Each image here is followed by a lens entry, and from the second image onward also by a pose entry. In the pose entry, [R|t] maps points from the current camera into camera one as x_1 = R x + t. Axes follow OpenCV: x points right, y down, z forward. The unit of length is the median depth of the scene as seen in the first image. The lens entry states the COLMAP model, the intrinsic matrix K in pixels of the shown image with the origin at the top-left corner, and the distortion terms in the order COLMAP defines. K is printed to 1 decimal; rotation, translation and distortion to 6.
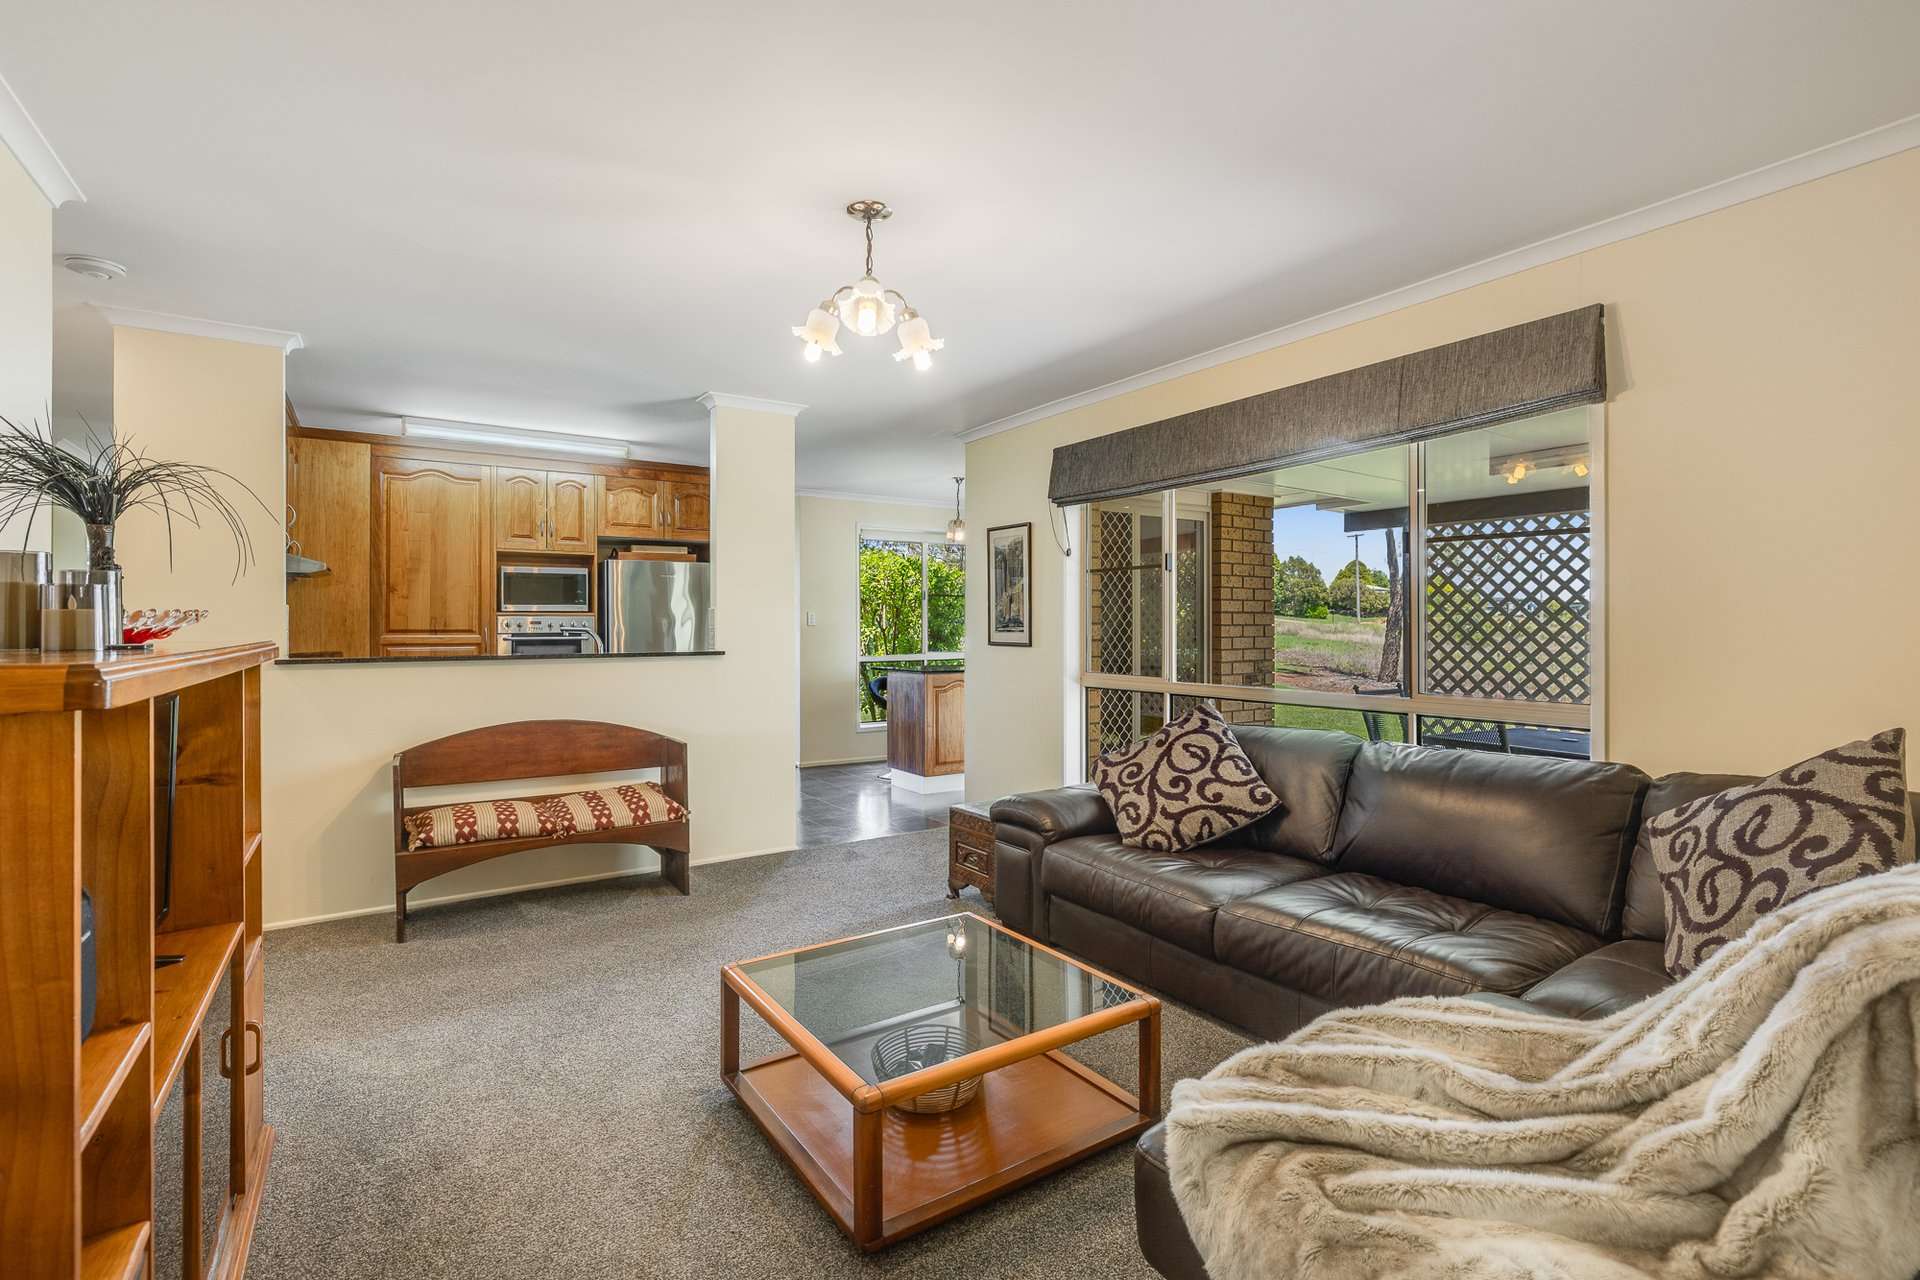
lens RADIAL K [[876.9, 0, 960.2], [0, 876.9, 634.2], [0, 0, 1]] dist [-0.000197, -0.000010]
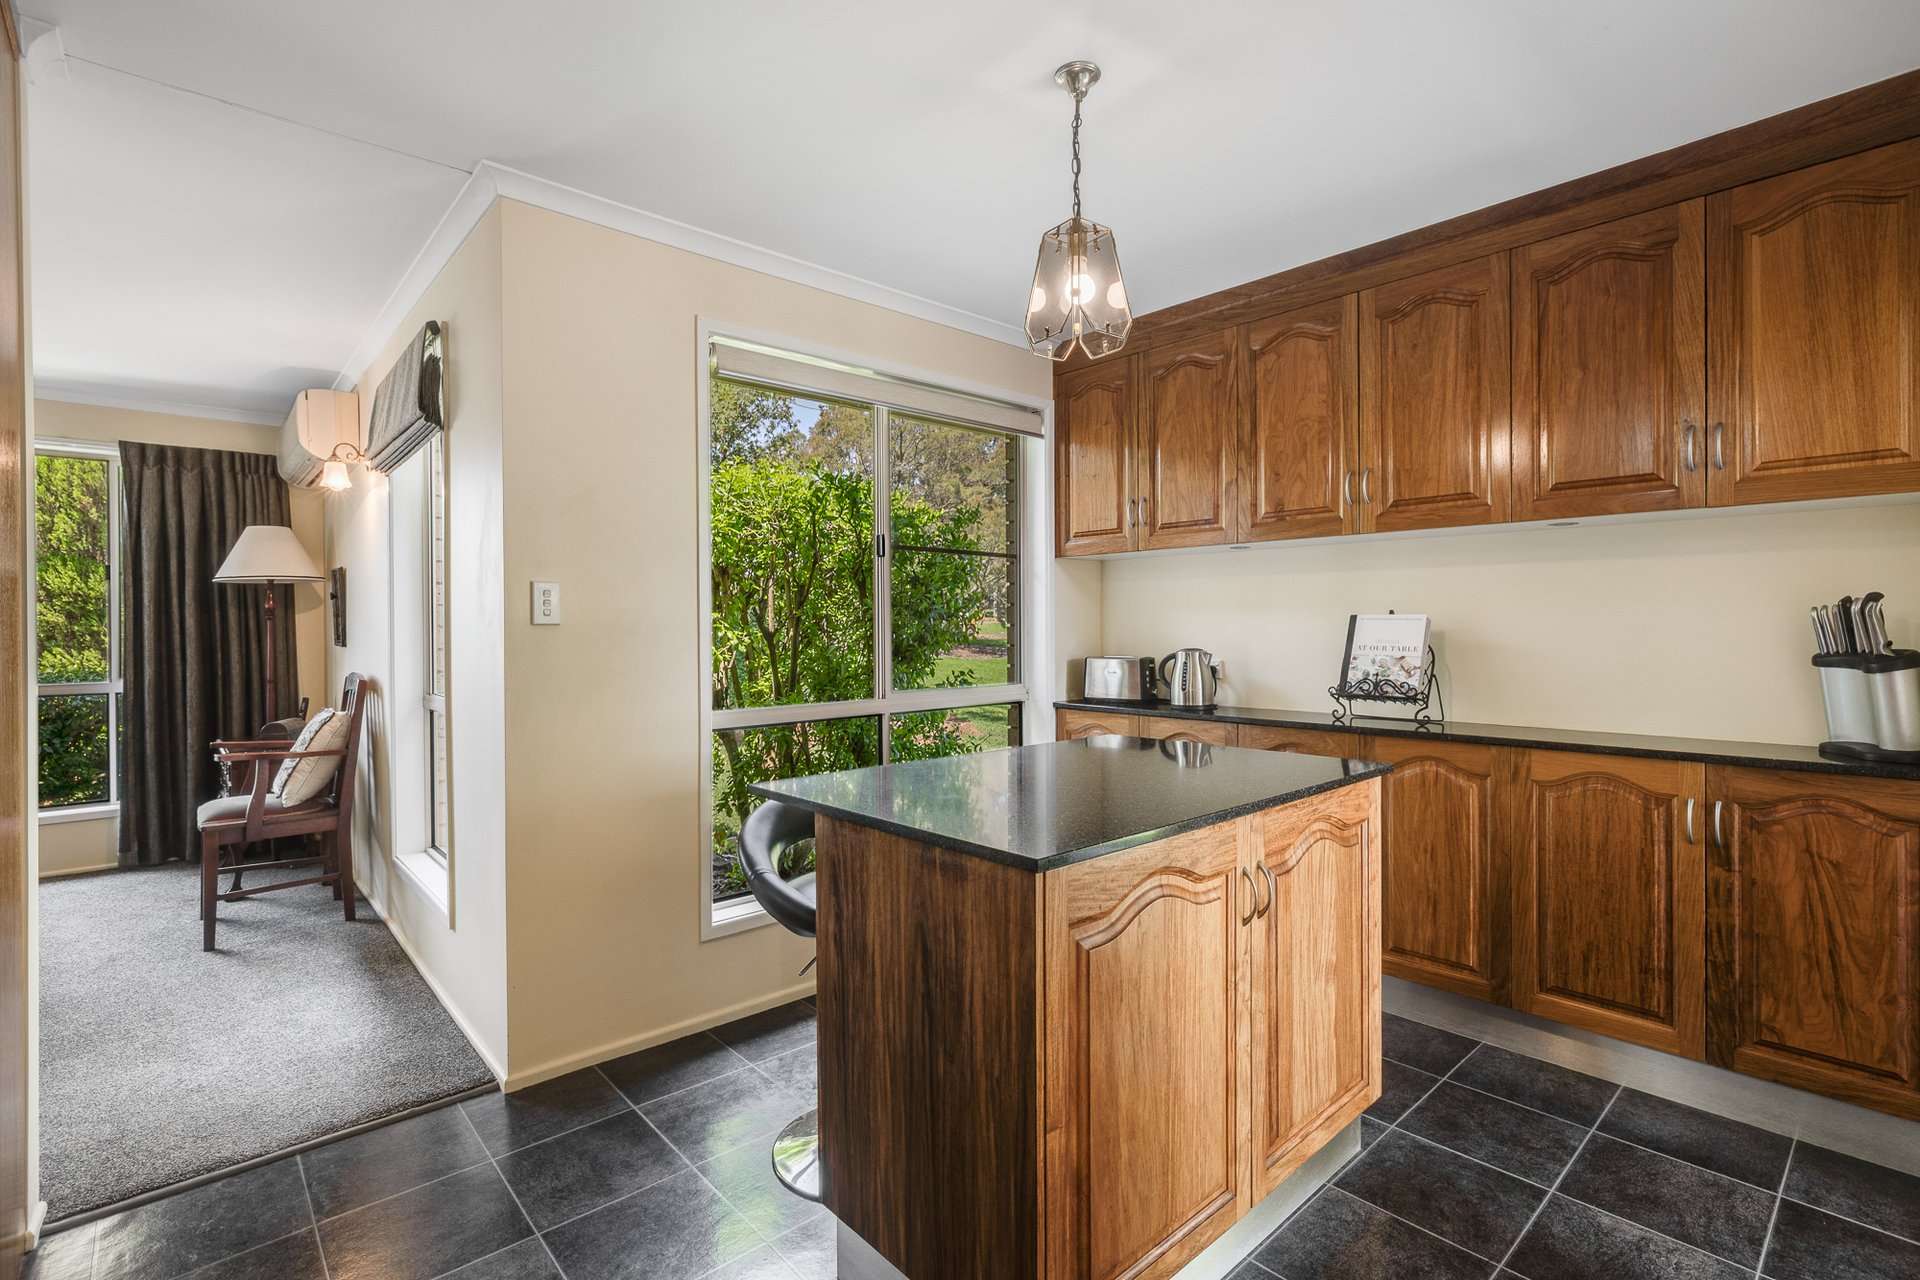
lens RADIAL K [[882.7, 0, 961.7], [0, 882.7, 637.3], [0, 0, 1]] dist [0.000275, 0.000002]
pose [[0.989265, -0.000236, 0.146133, -0.056278], [-0.000959, 0.999967, 0.008111, -0.007114], [-0.146130, -0.008164, 0.989232, 0.543485]]
